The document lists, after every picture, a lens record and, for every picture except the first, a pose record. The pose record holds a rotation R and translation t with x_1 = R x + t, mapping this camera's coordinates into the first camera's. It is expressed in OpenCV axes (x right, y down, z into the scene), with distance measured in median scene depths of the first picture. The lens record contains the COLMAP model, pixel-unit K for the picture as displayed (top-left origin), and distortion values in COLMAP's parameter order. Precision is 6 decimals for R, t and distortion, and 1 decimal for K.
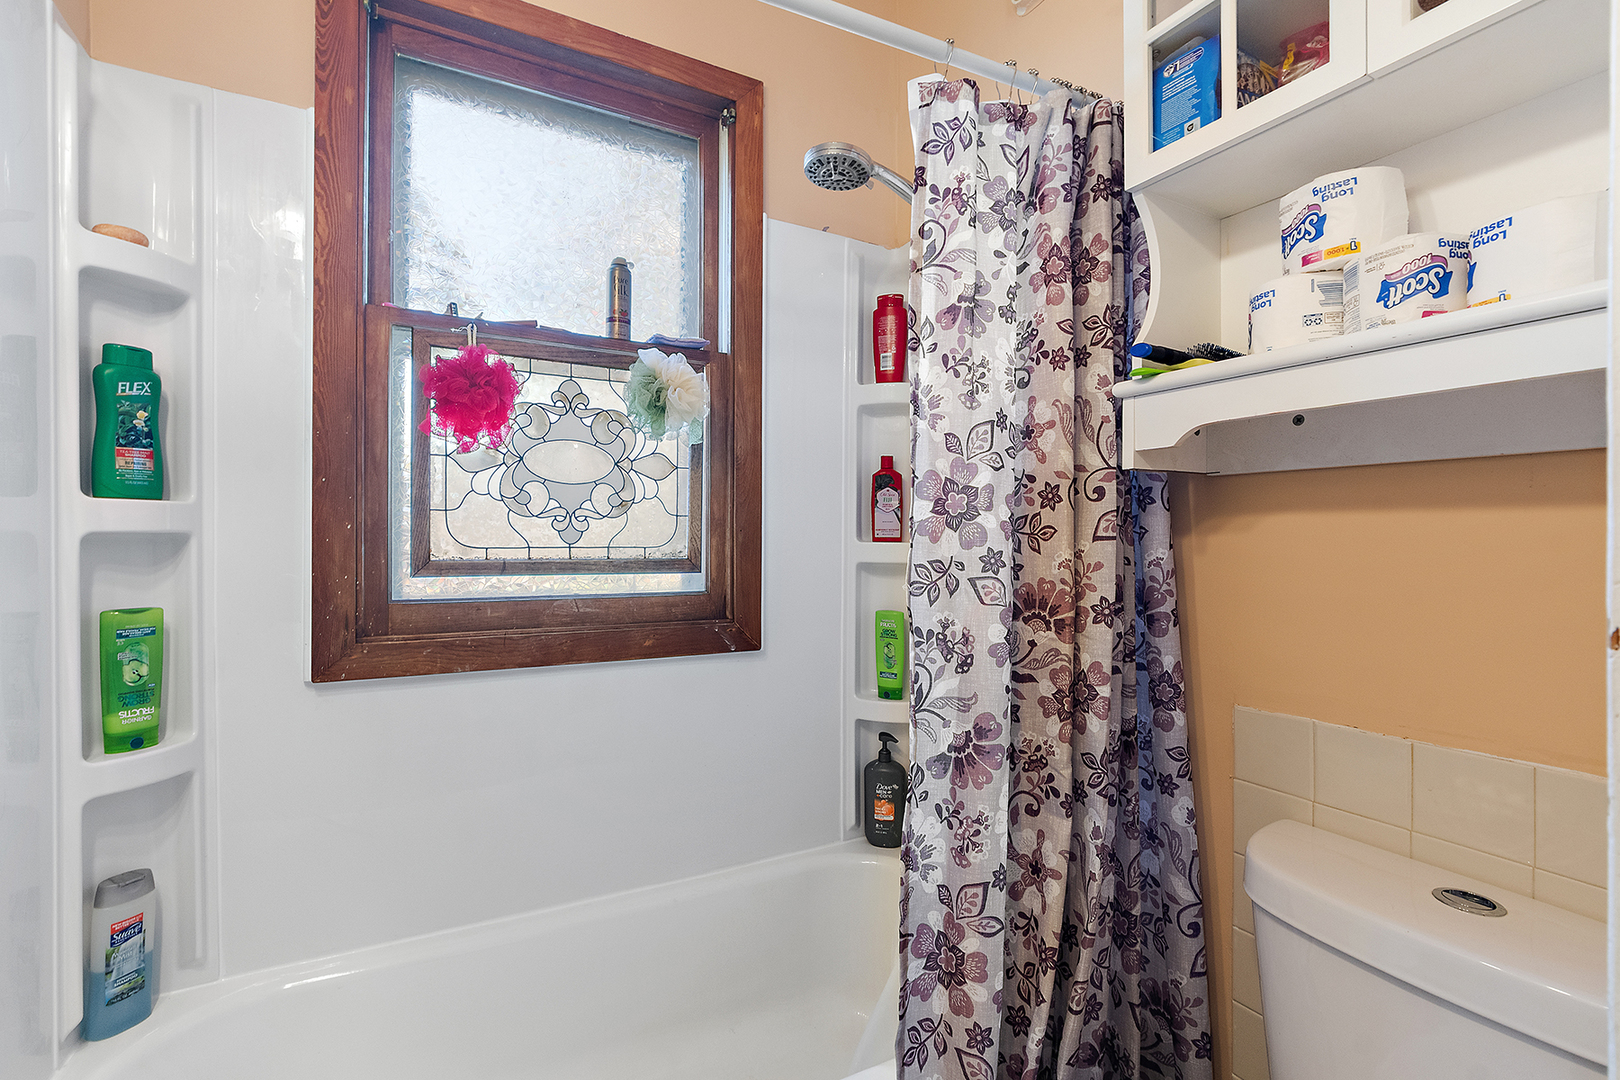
lens RADIAL K [[735.5, 0, 815.6], [0, 735.5, 545.0], [0, 0, 1]] dist [0.000617, -0.003759]
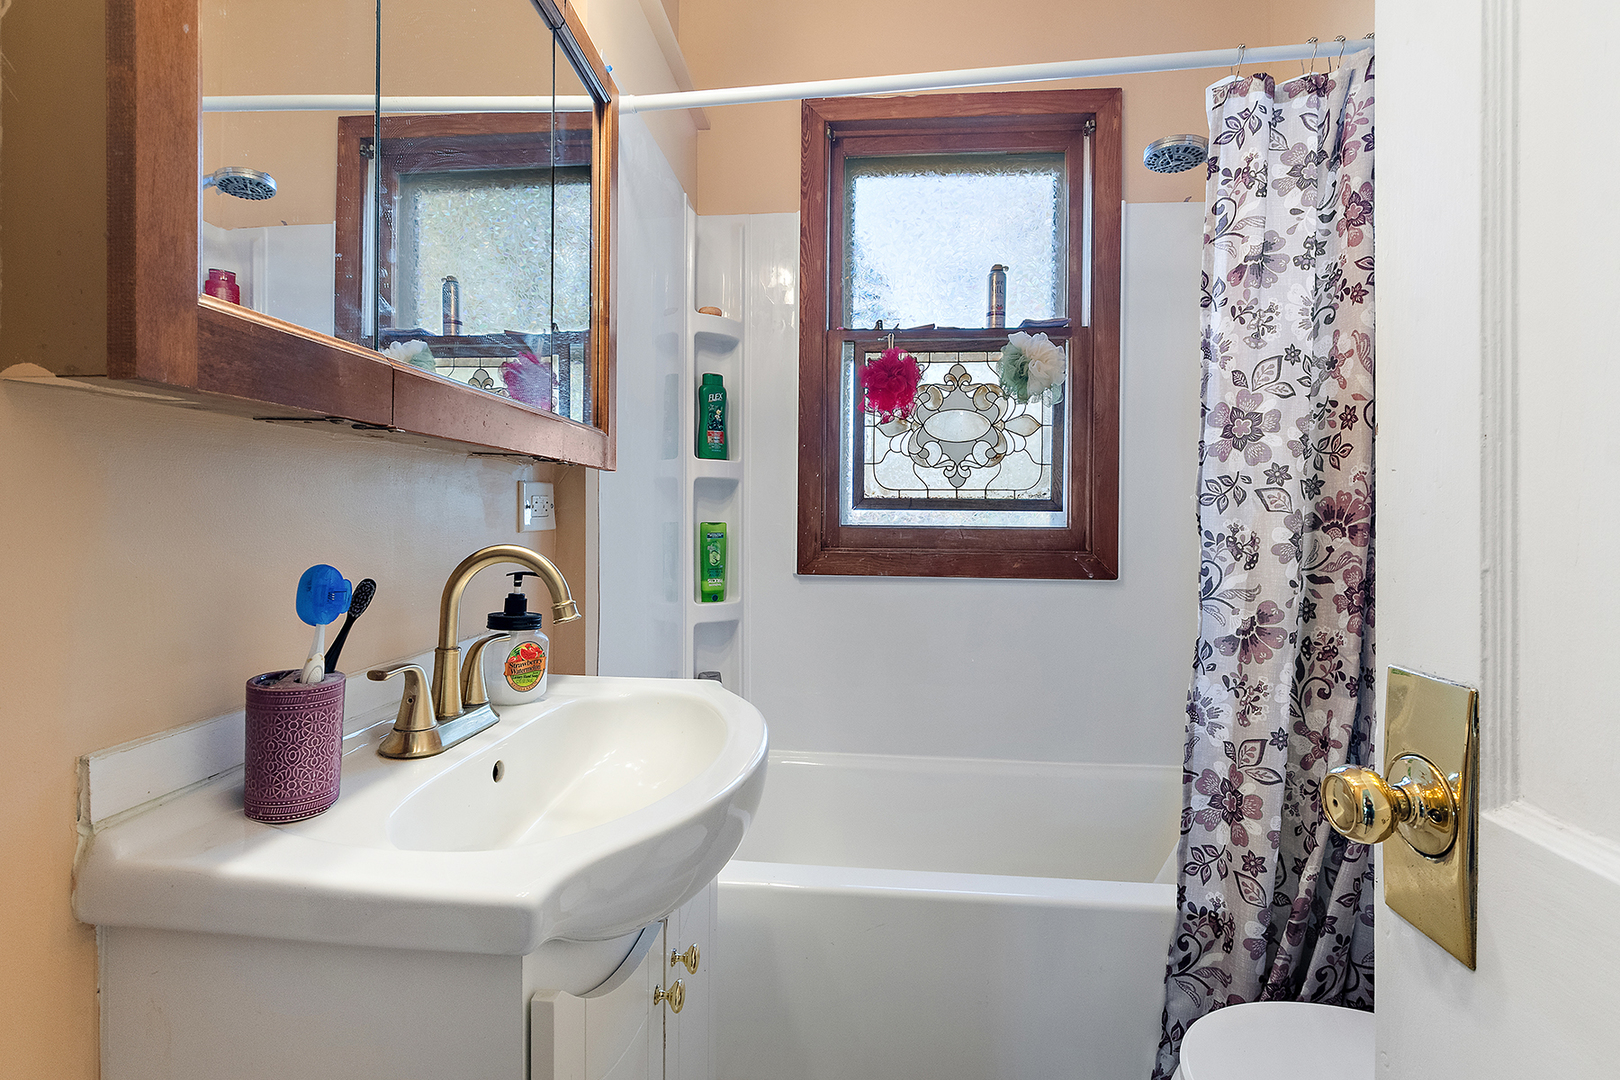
lens RADIAL K [[735.5, 0, 801.3], [0, 735.5, 534.9], [0, 0, 1]] dist [0.000617, -0.003759]
pose [[0.835296, 0.010350, -0.549703, 0.223243], [-0.006309, 0.999937, 0.009241, 0.100537], [0.549764, -0.004251, 0.835309, -0.368687]]
